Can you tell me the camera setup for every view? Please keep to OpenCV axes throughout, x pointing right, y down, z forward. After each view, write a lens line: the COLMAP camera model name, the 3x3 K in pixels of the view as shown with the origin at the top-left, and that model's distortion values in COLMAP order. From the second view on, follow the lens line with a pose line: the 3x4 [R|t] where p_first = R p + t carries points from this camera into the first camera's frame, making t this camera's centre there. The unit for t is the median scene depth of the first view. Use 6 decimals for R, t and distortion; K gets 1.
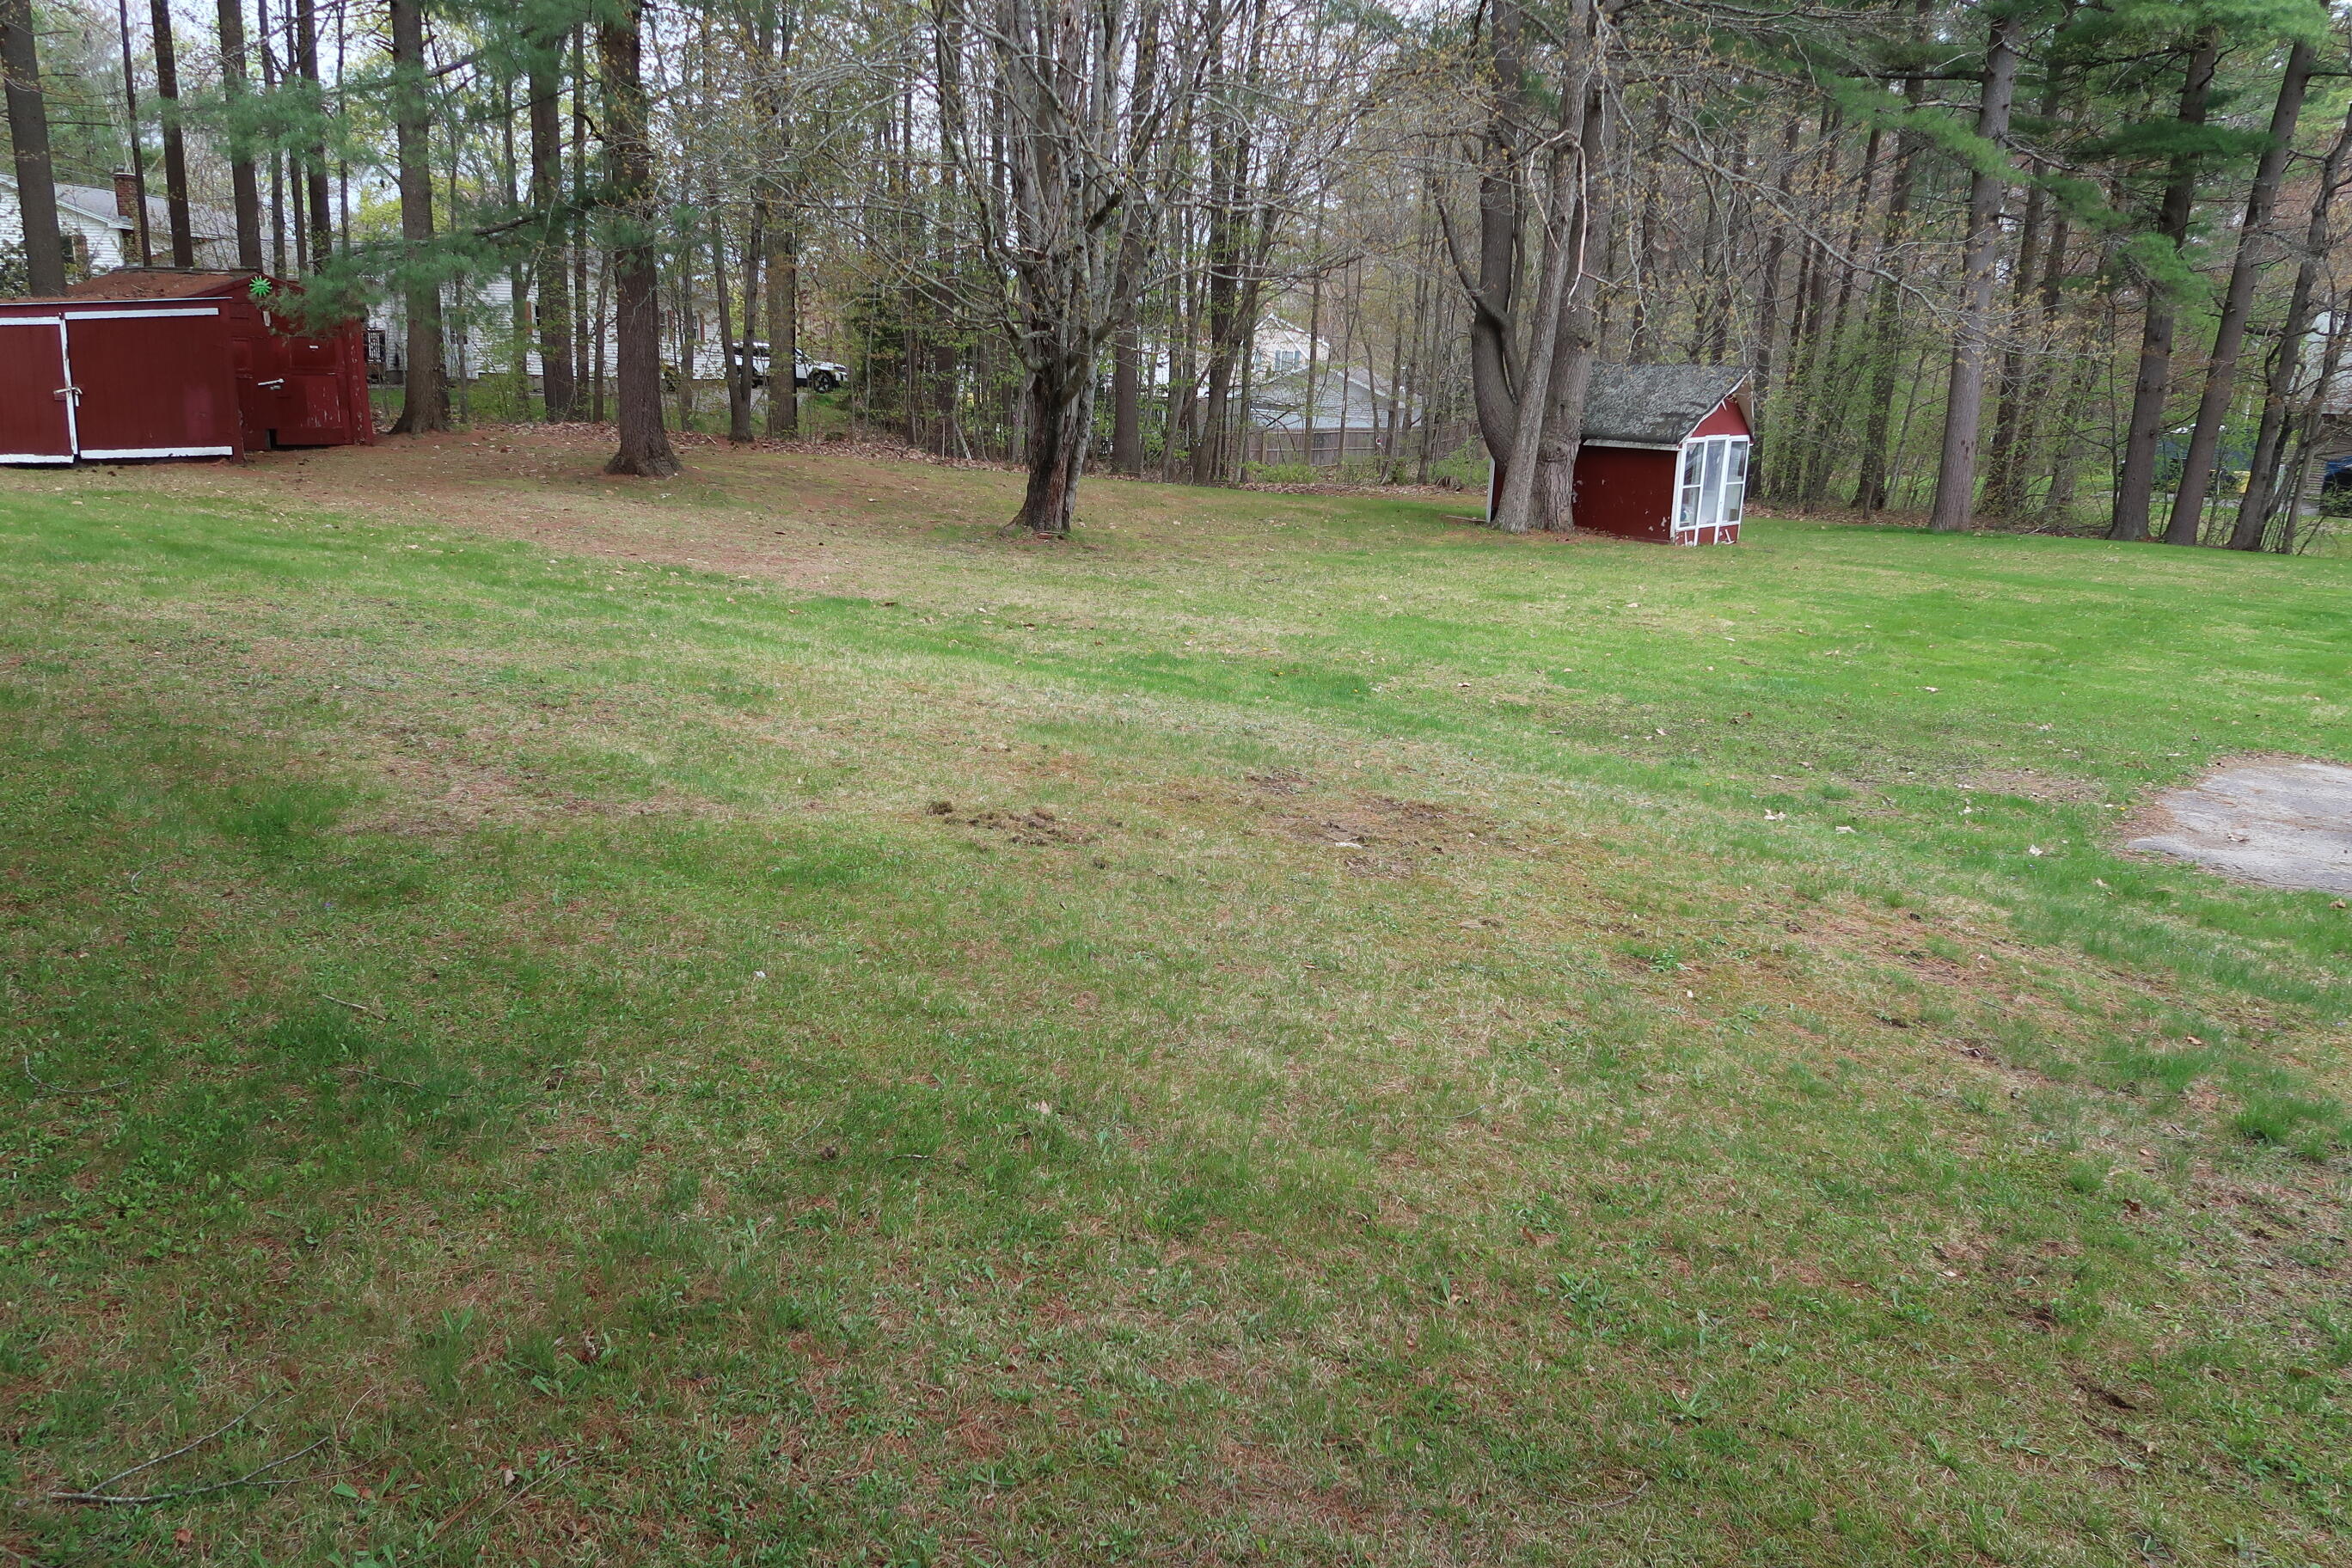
lens RADIAL K [[1612.3, 0, 1176.1], [0, 1612.3, 773.8], [0, 0, 1]] dist [-0.025596, 0.006643]
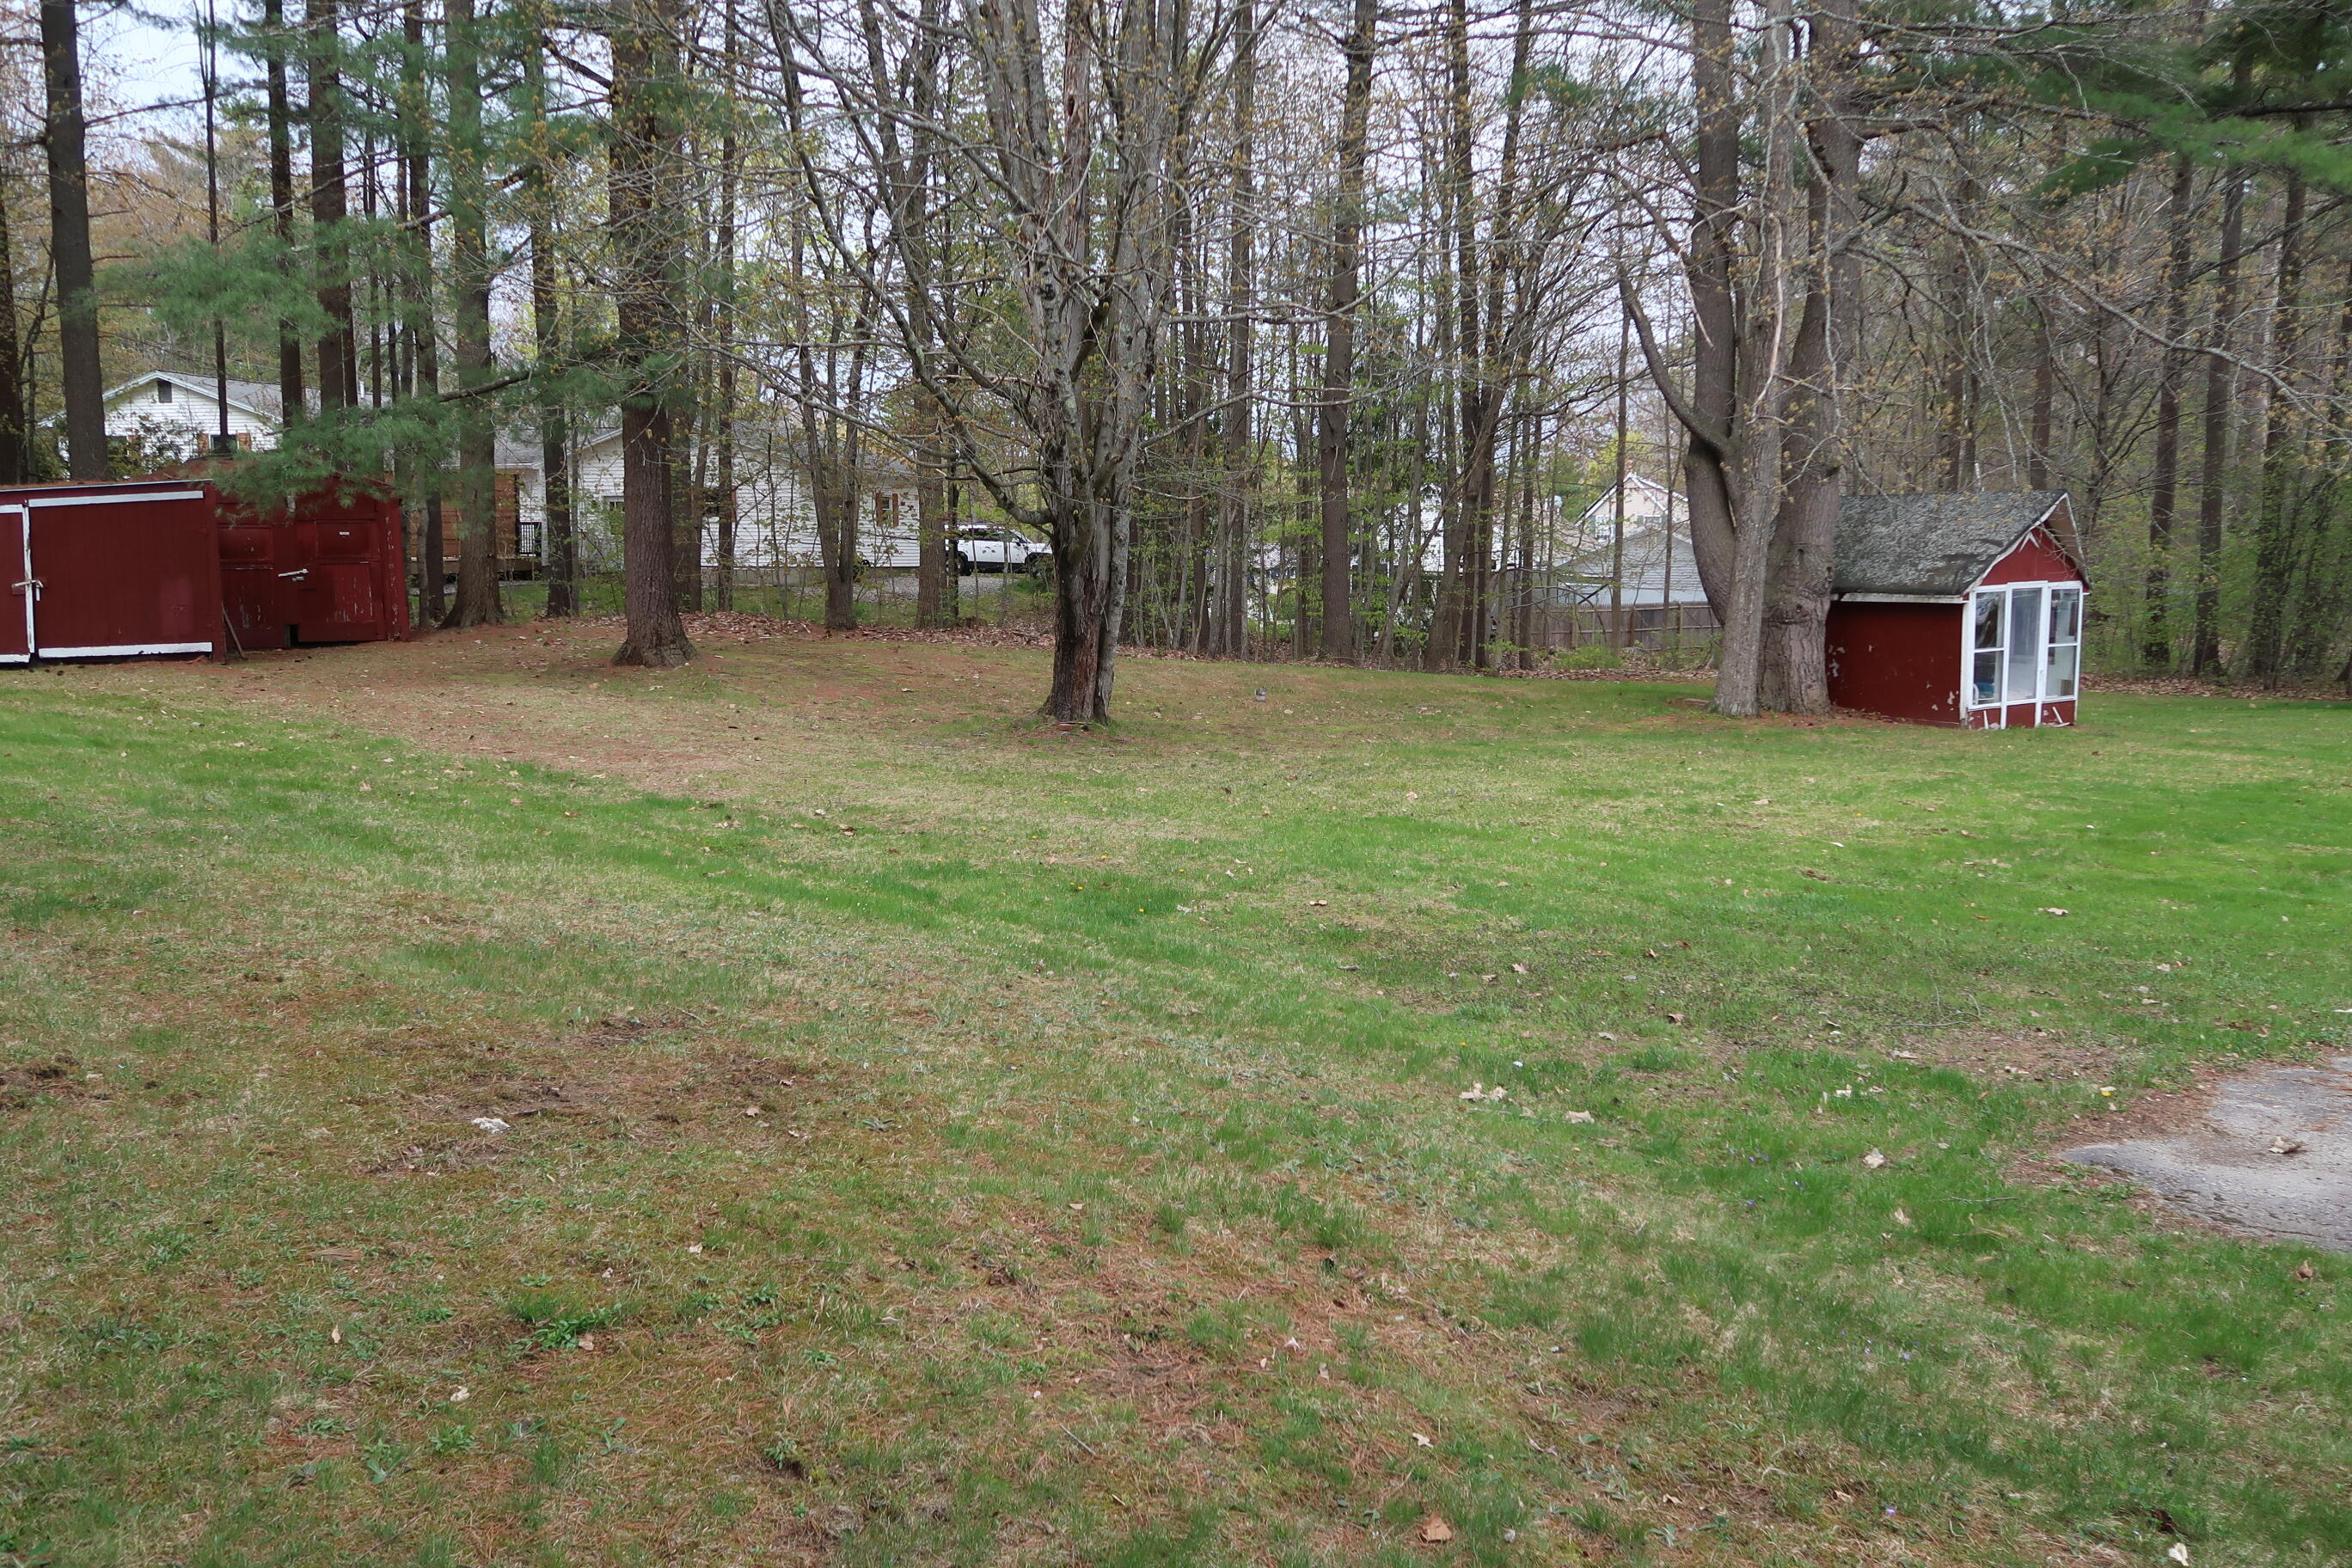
lens RADIAL K [[1931.5, 0, 1173.0], [0, 1931.5, 775.0], [0, 0, 1]] dist [0.007360, -0.000392]
pose [[0.978930, -0.011598, -0.203866, 0.133336], [-0.015406, 0.991345, -0.130377, 0.000758], [0.203613, 0.130770, 0.970279, 0.062572]]
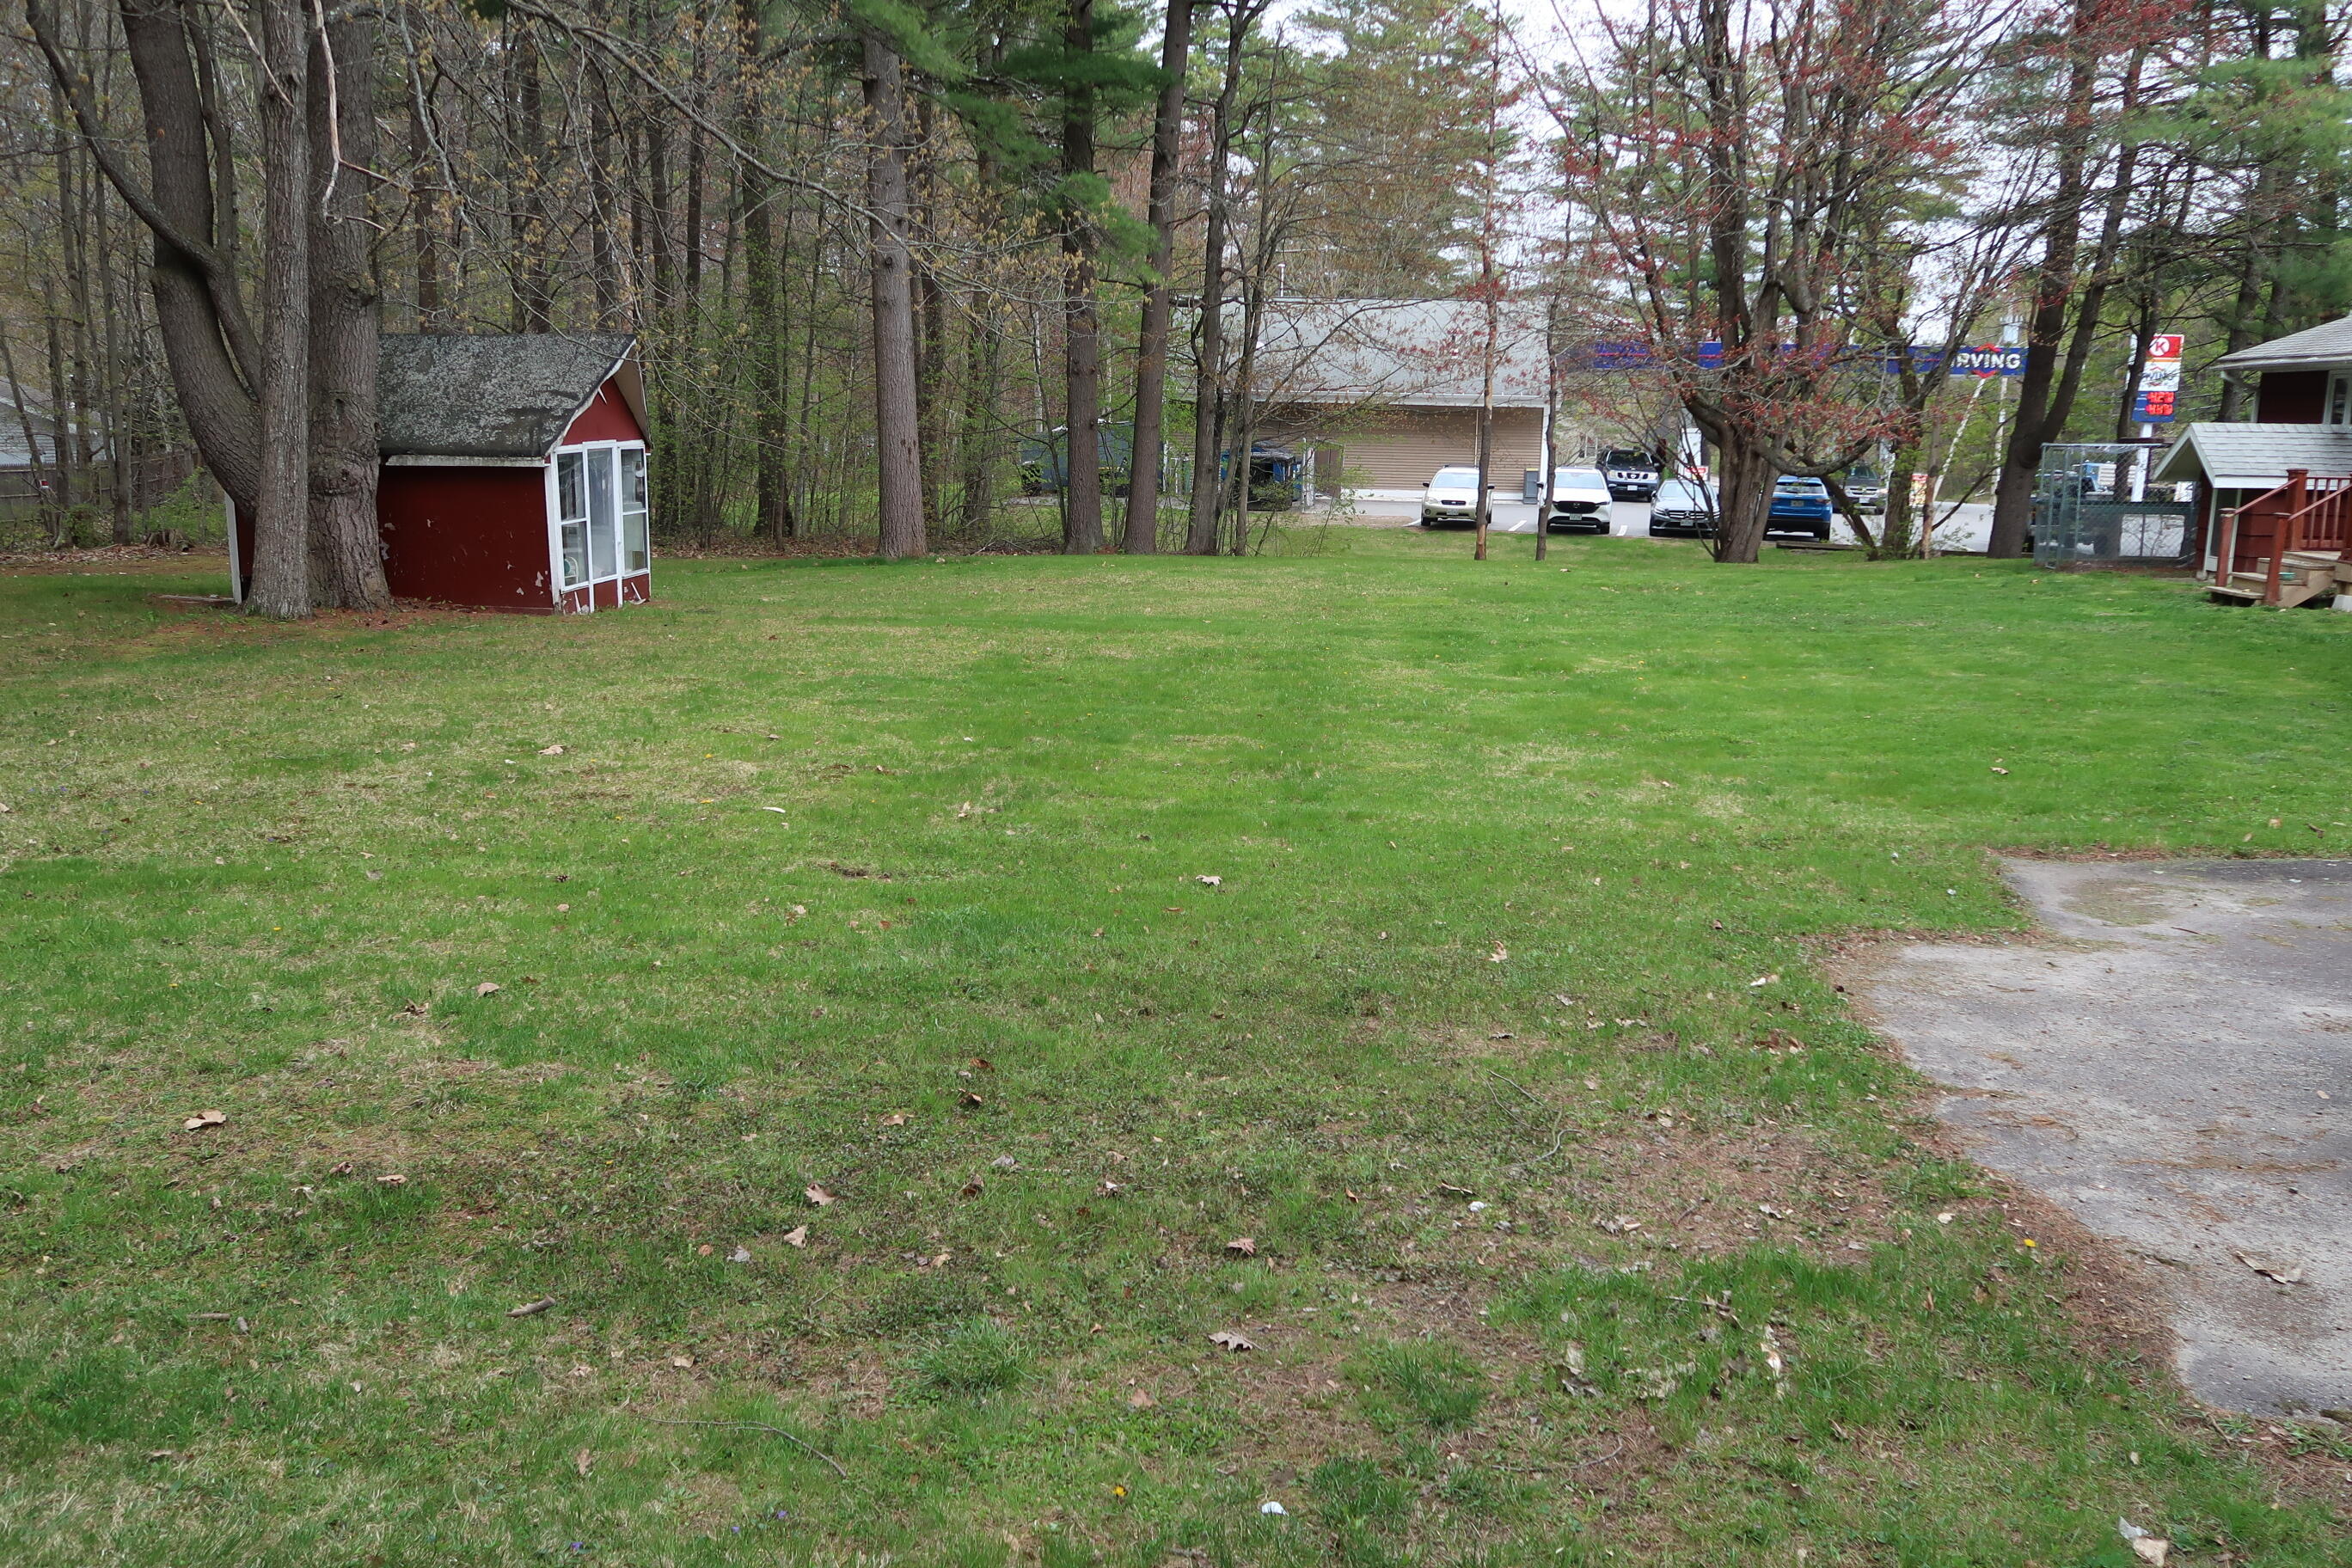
lens RADIAL K [[1931.5, 0, 1173.0], [0, 1931.5, 775.0], [0, 0, 1]] dist [0.007360, -0.000392]
pose [[0.803449, -0.135367, 0.579781, 0.052574], [0.162296, 0.986727, 0.005474, -0.044822], [-0.572826, 0.089698, 0.814754, 0.245515]]
